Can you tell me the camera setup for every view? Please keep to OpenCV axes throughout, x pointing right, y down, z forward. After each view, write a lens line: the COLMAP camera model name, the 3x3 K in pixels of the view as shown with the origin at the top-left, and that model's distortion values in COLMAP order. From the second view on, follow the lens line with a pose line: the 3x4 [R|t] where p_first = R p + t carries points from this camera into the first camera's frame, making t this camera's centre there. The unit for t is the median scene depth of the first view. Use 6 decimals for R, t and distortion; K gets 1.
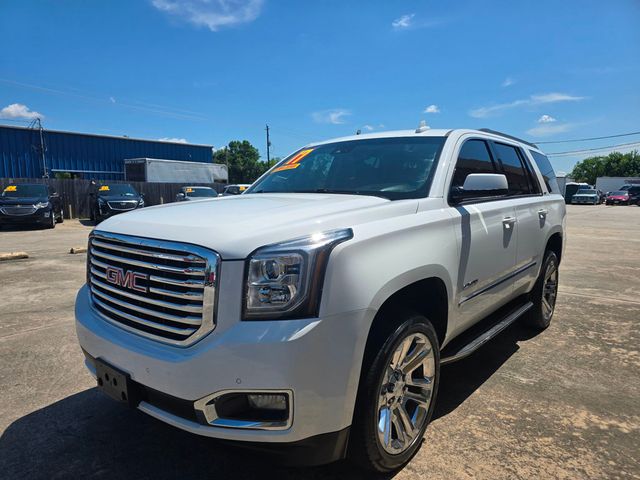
lens RADIAL K [[436.0, 0, 316.6], [0, 436.0, 241.6], [0, 0, 1]] dist [0.008488, 0.004674]
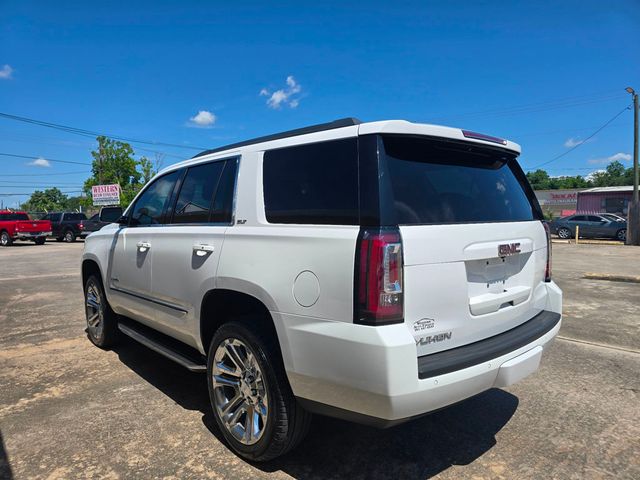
lens RADIAL K [[436.0, 0, 315.4], [0, 436.0, 239.2], [0, 0, 1]] dist [0.008488, 0.004674]
pose [[-0.152756, 0.050349, -0.986981, 1.586909], [-0.107201, 0.991964, 0.067195, -0.199310], [0.982432, 0.116070, -0.146131, 1.721371]]
